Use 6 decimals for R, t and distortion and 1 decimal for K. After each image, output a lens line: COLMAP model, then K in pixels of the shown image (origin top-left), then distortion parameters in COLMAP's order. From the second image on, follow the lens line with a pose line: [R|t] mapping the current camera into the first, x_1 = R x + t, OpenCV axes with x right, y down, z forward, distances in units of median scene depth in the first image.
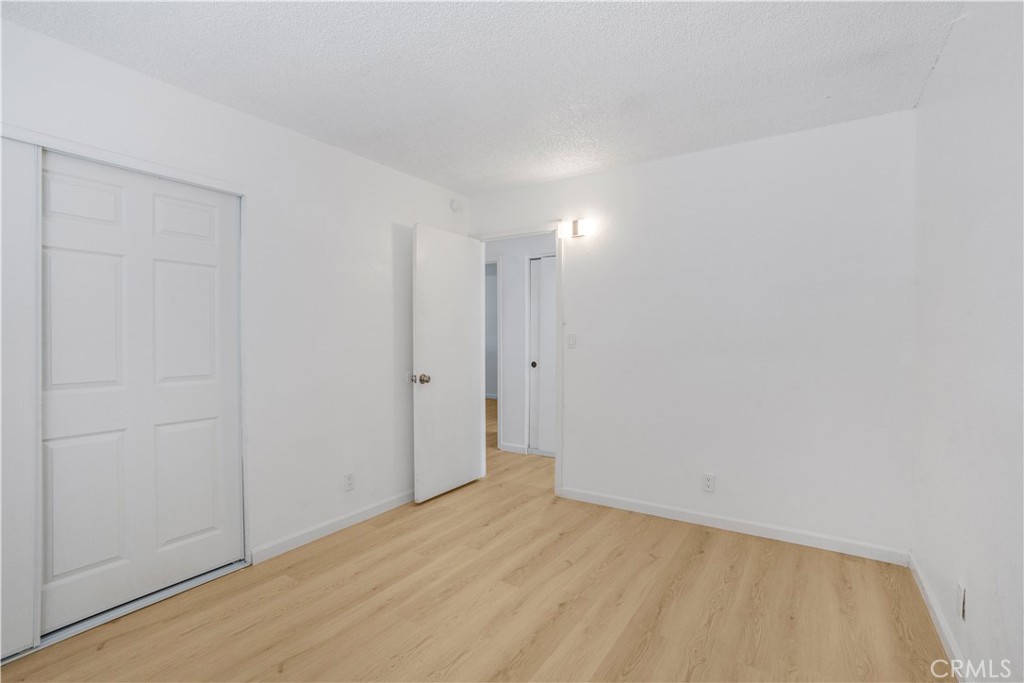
lens RADIAL K [[468.3, 0, 512.0], [0, 468.3, 341.5], [0, 0, 1]] dist [-0.000122, 0.000493]
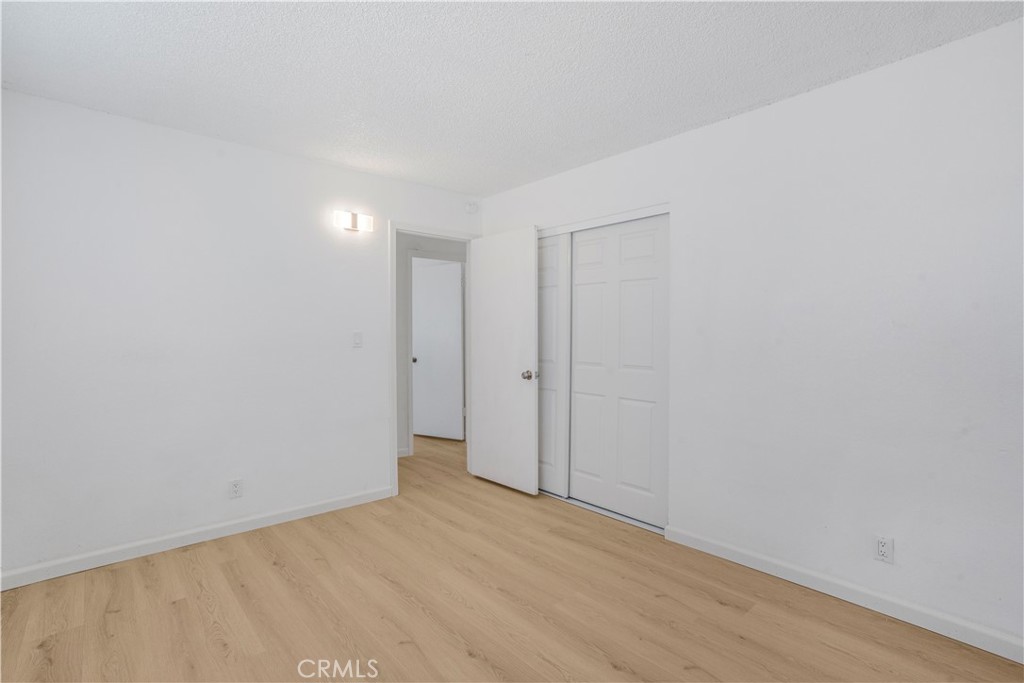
lens RADIAL K [[468.3, 0, 512.0], [0, 468.3, 341.5], [0, 0, 1]] dist [-0.000122, 0.000493]
pose [[-0.241685, 0.011730, -0.970284, 0.750227], [-0.014470, 0.999772, 0.015691, -0.009232], [0.970247, 0.017832, -0.241461, 1.096658]]
